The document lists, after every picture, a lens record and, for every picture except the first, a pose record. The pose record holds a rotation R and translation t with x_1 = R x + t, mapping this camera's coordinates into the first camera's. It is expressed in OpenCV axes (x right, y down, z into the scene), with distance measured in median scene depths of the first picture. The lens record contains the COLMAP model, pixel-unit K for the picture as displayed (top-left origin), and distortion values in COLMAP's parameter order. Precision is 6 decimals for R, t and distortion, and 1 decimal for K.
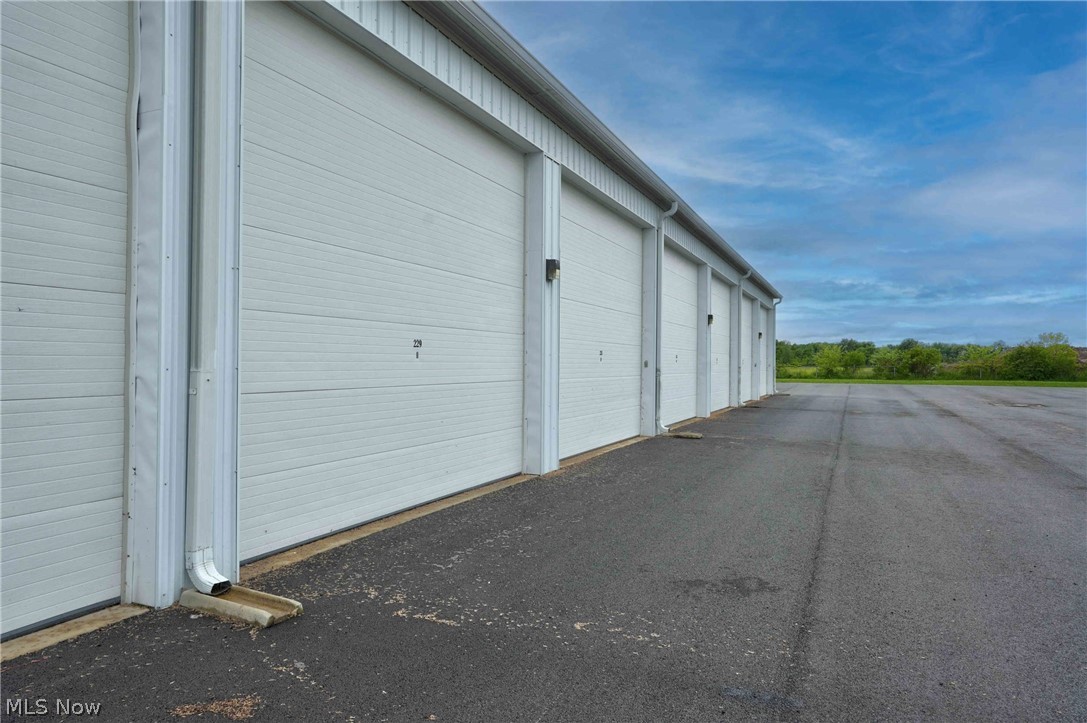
lens RADIAL K [[690.2, 0, 540.8], [0, 690.2, 359.7], [0, 0, 1]] dist [0.003000, 0.001749]
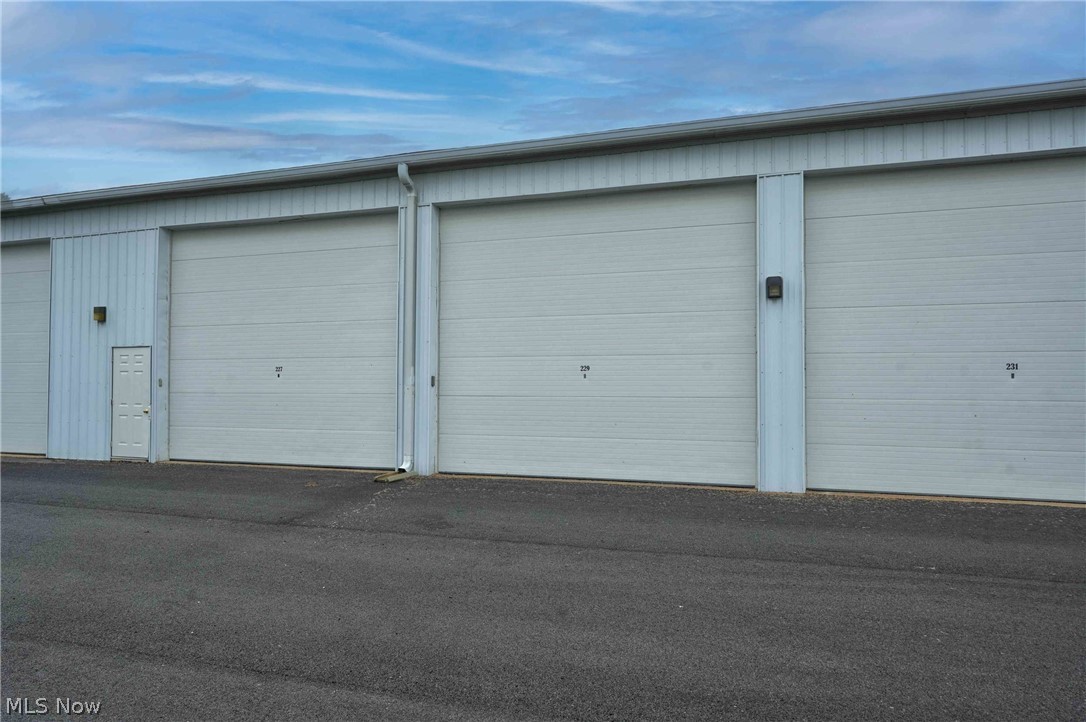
lens RADIAL K [[705.9, 0, 543.0], [0, 705.9, 361.0], [0, 0, 1]] dist [0.001854, -0.000536]
pose [[0.109265, -0.038133, -0.993281, 1.015808], [0.004169, 0.999273, -0.037904, 0.013938], [0.994004, 0.000000, 0.109345, 0.575249]]
